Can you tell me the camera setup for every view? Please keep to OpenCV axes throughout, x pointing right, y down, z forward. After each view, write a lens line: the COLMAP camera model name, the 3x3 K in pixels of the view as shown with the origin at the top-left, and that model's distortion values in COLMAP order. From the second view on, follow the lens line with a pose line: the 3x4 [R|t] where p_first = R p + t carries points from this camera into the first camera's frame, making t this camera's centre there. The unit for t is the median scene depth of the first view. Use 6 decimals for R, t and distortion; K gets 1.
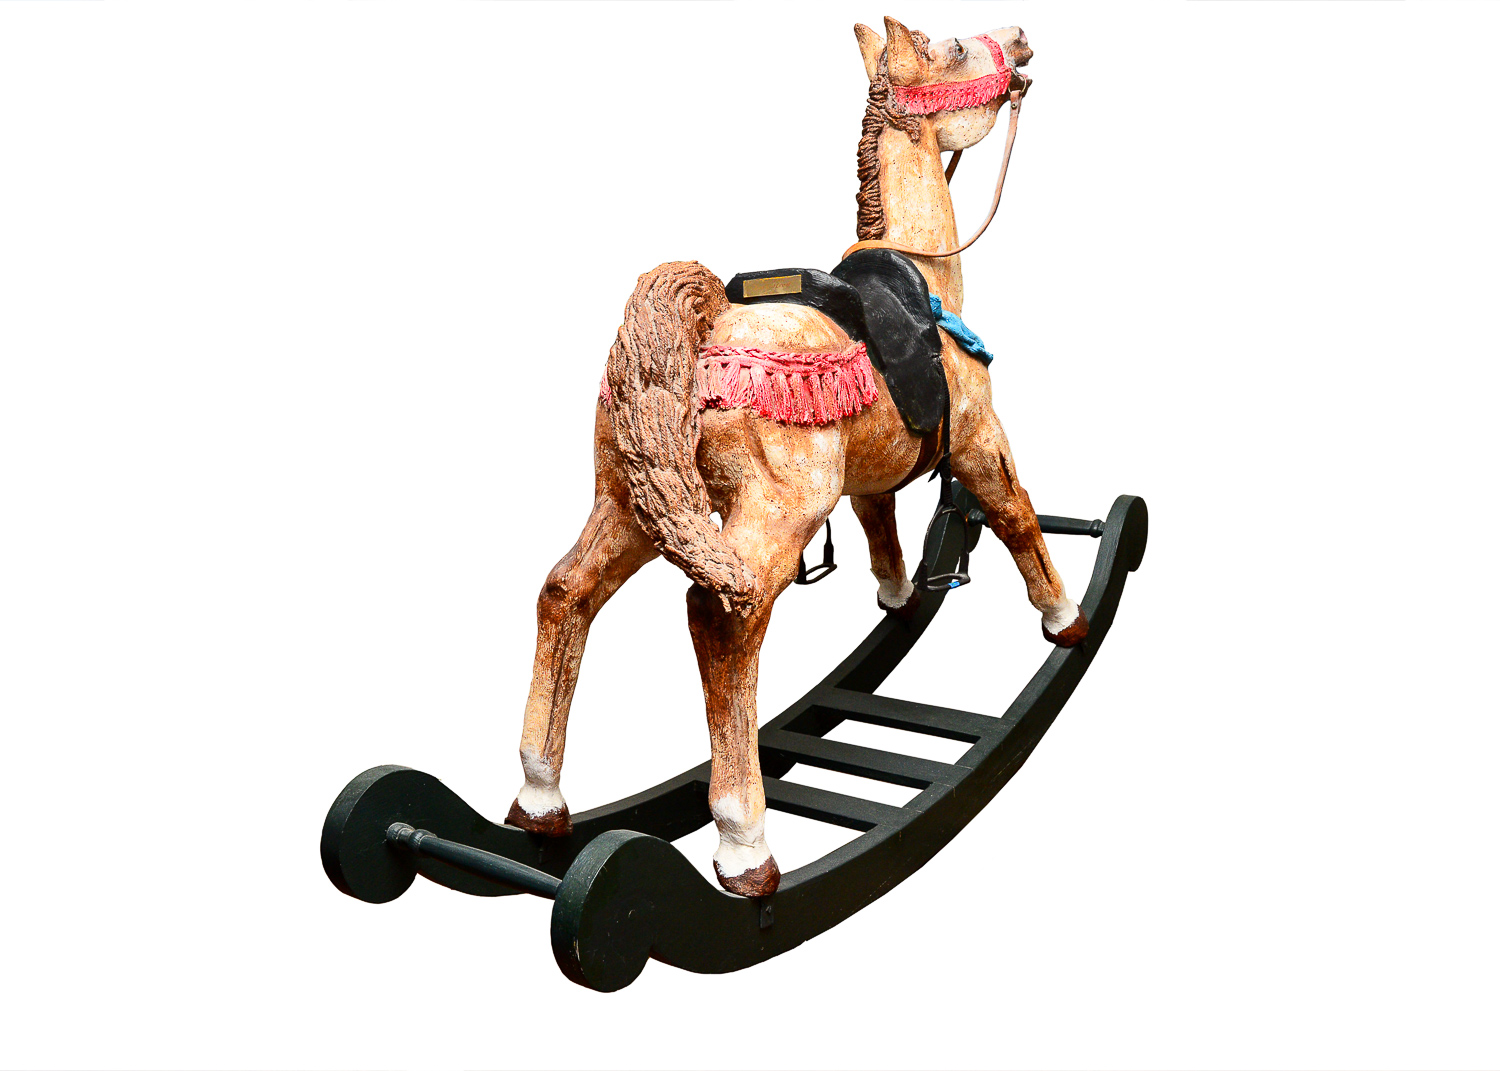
lens RADIAL K [[1266.9, 0, 744.8], [0, 1266.9, 523.2], [0, 0, 1]] dist [-0.051941, 0.003943]
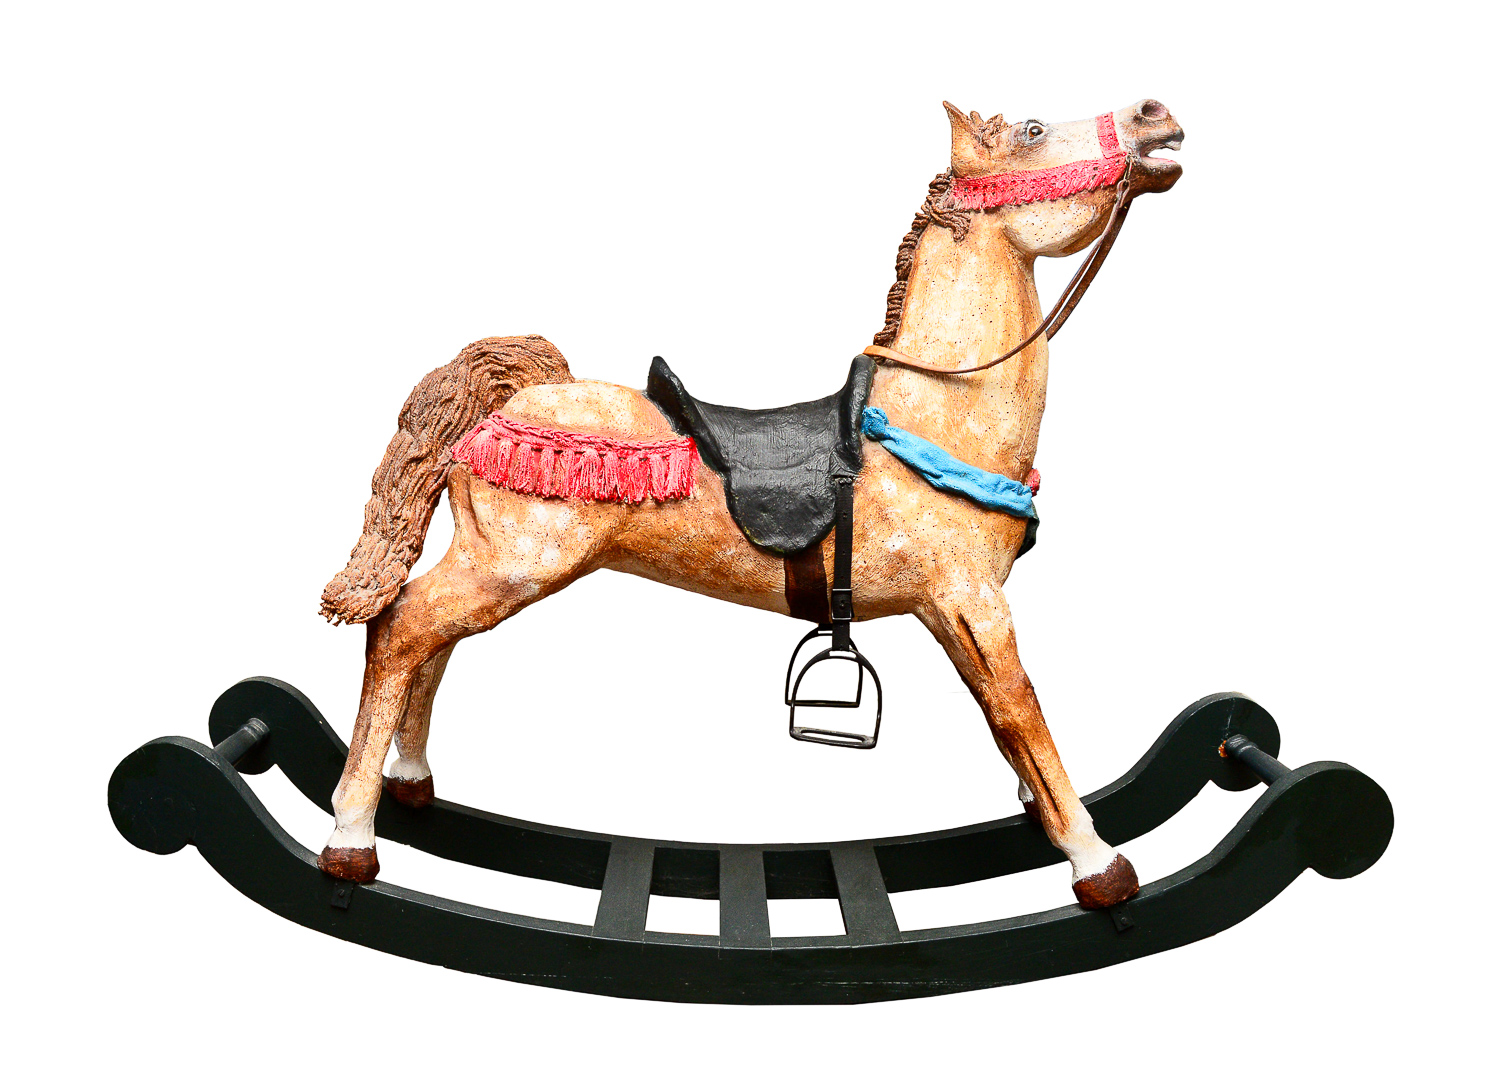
lens RADIAL K [[1266.9, 0, 736.2], [0, 1266.9, 536.8], [0, 0, 1]] dist [-0.051941, 0.003943]
pose [[0.571819, 0.192198, -0.797548, 0.778215], [-0.260563, 0.964380, 0.045586, -0.106556], [0.777901, 0.181745, 0.601530, 0.398458]]
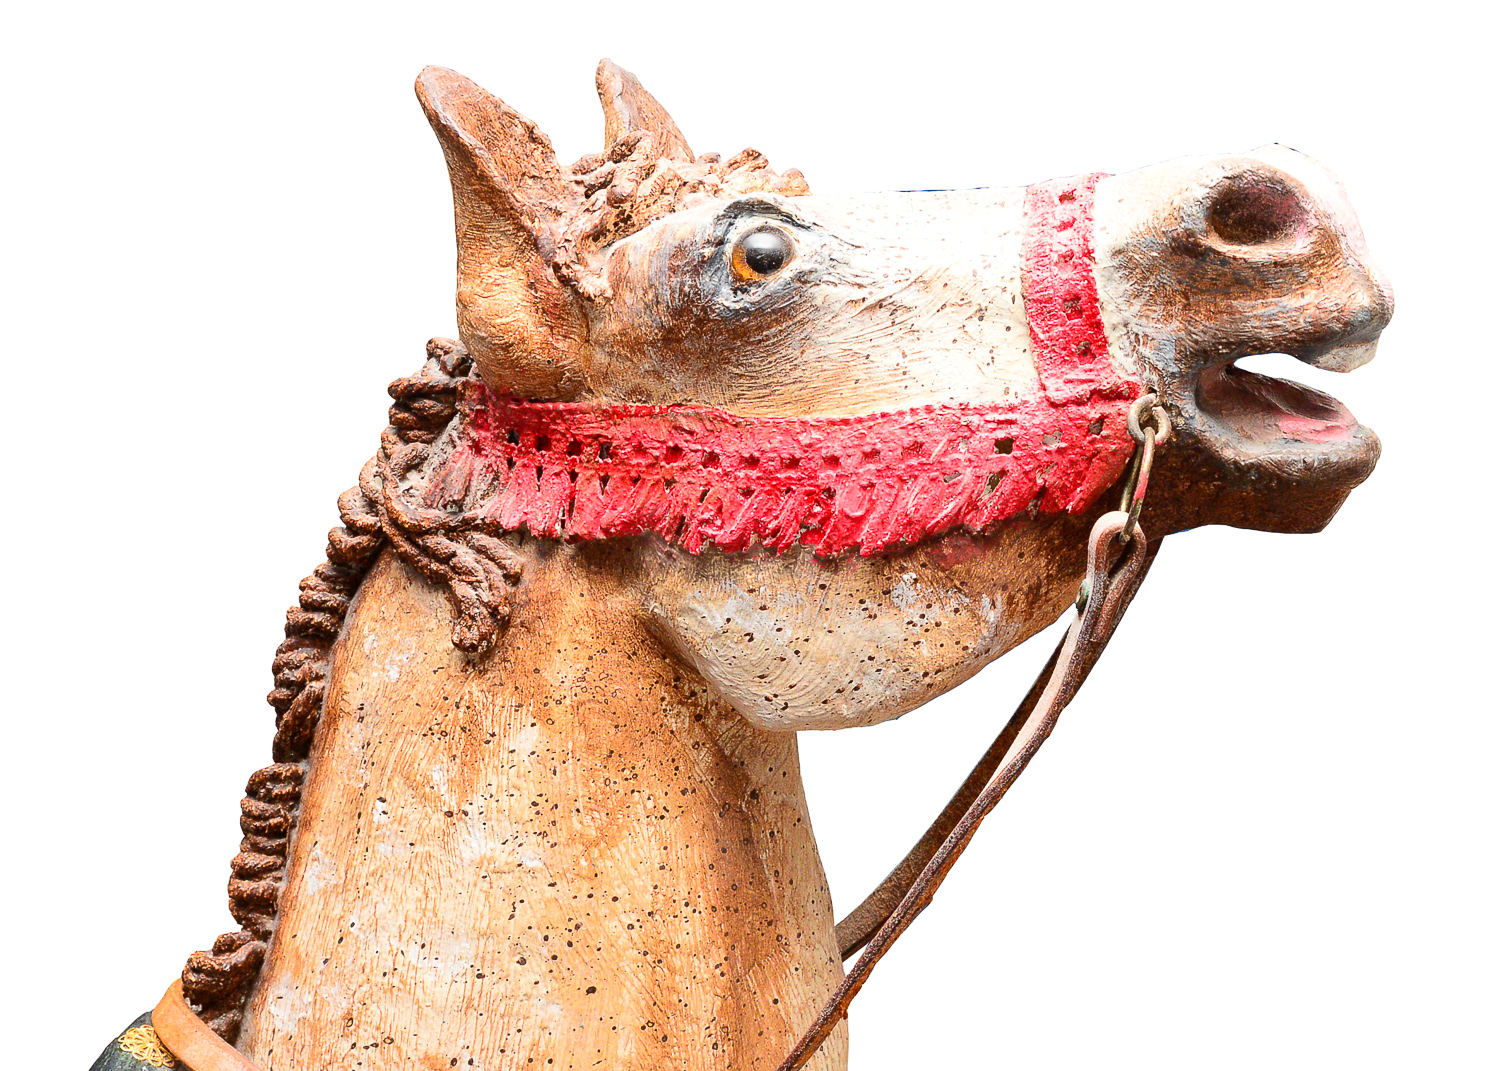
lens RADIAL K [[2054.3, 0, 751.9], [0, 2054.3, 536.1], [0, 0, 1]] dist [-0.080051, 0.000000]
pose [[0.588009, 0.275992, -0.760312, 0.423329], [-0.277901, 0.951698, 0.130542, -0.380922], [0.759616, 0.134532, 0.636305, 0.812531]]
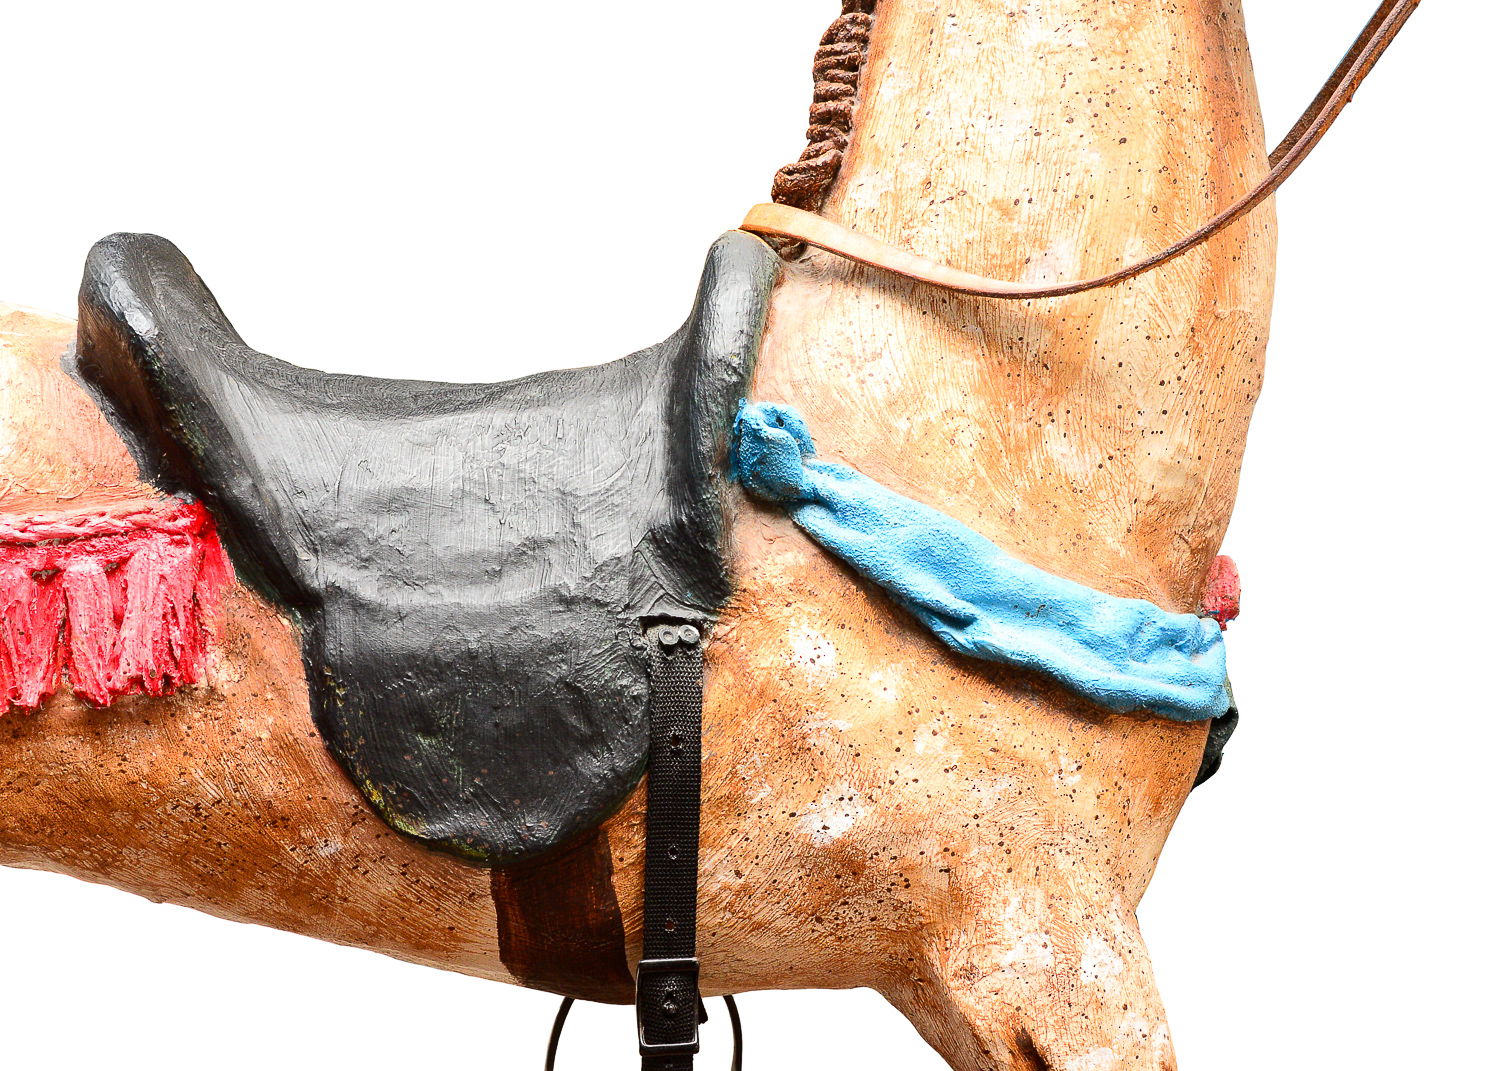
lens RADIAL K [[1871.7, 0, 702.6], [0, 1871.7, 516.8], [0, 0, 1]] dist [-0.052842, 0.000000]
pose [[0.613741, 0.245604, -0.750333, 0.443492], [-0.267430, 0.958871, 0.095118, -0.186864], [0.742834, 0.142284, 0.654181, 0.688246]]
